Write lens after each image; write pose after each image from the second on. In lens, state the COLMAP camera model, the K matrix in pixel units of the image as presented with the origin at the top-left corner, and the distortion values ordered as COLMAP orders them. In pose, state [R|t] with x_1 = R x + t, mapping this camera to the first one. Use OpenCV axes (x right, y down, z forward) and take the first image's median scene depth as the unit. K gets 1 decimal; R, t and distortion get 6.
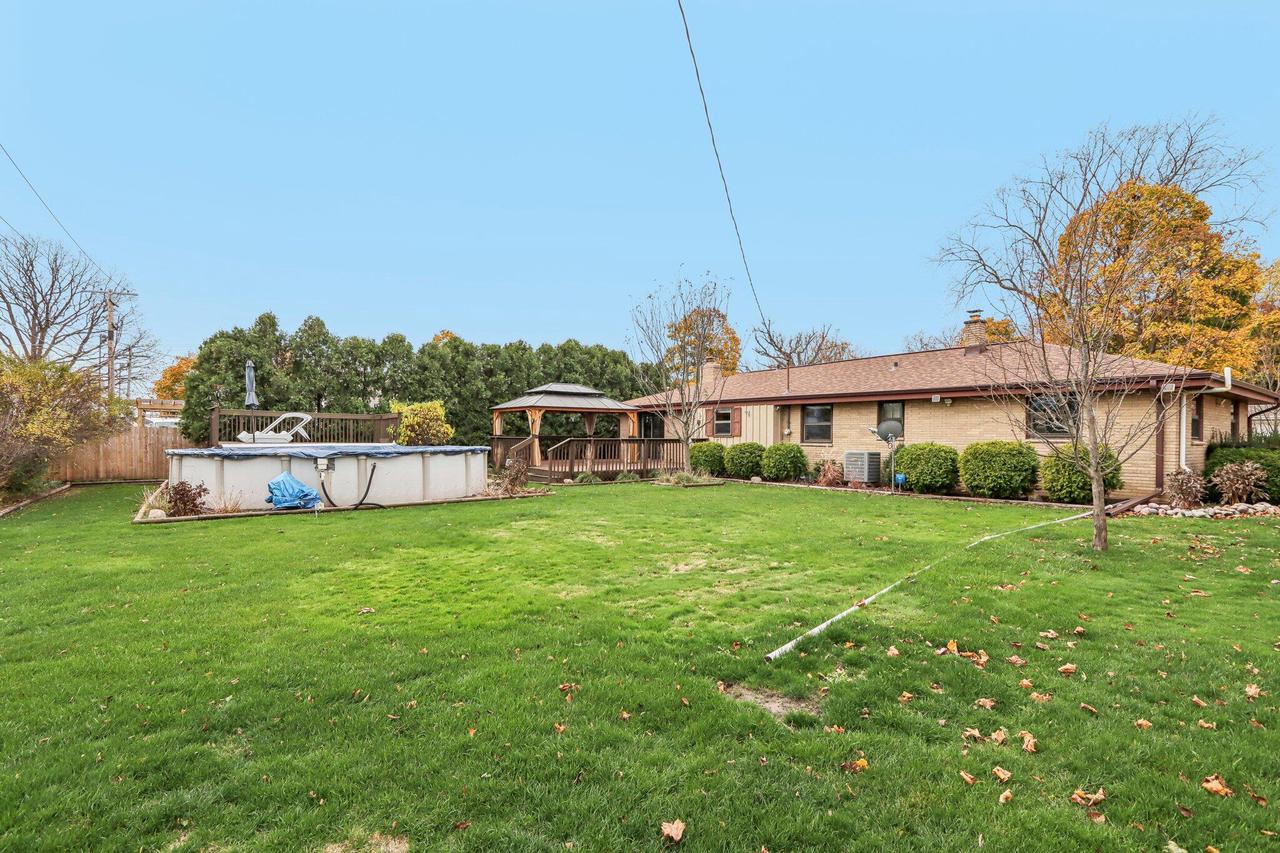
lens RADIAL K [[603.4, 0, 642.0], [0, 603.4, 434.7], [0, 0, 1]] dist [-0.012605, 0.003446]
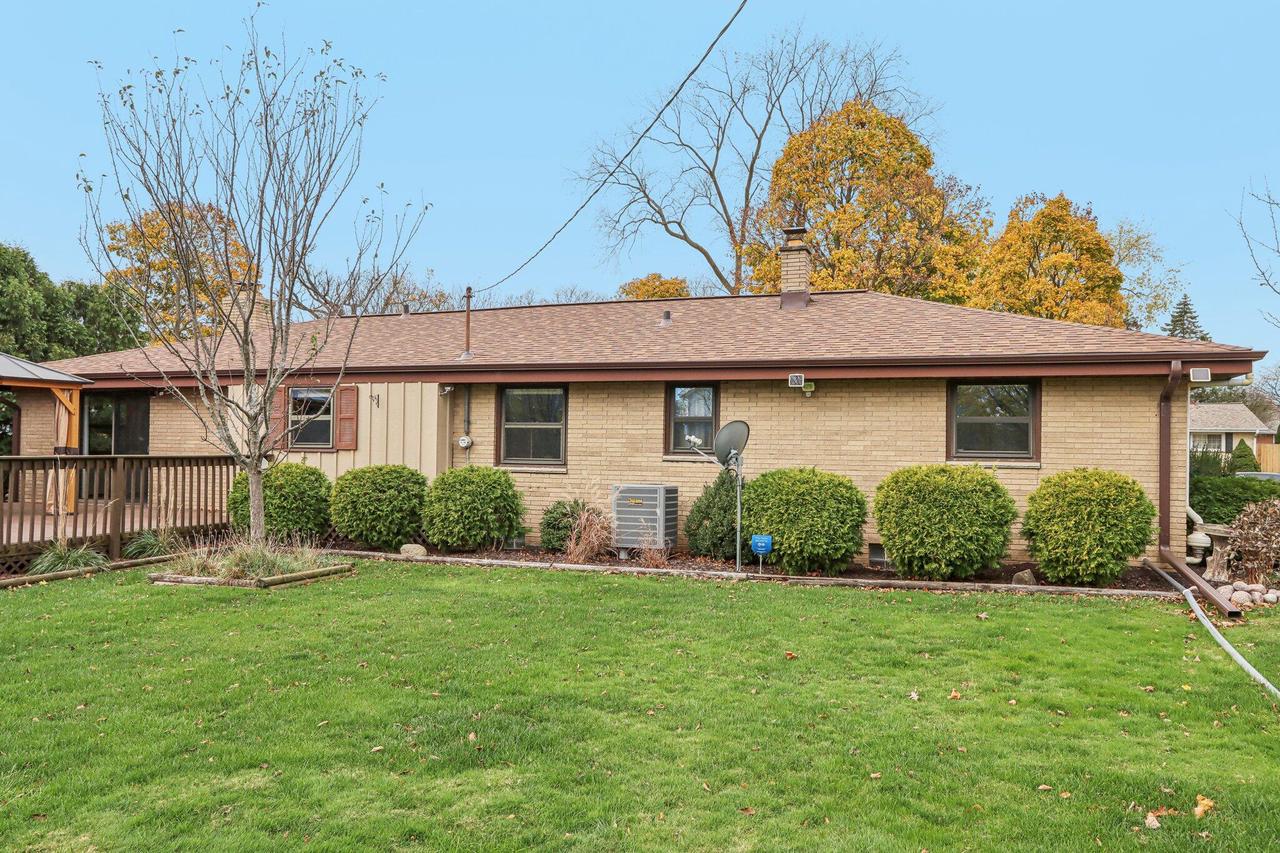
lens RADIAL K [[974.5, 0, 640.5], [0, 974.5, 417.0], [0, 0, 1]] dist [0.002965, 0.011766]
pose [[0.845309, 0.025069, 0.533689, -0.046565], [-0.009190, 0.999433, -0.032391, -0.000906], [-0.534199, 0.022475, 0.845060, 0.294490]]
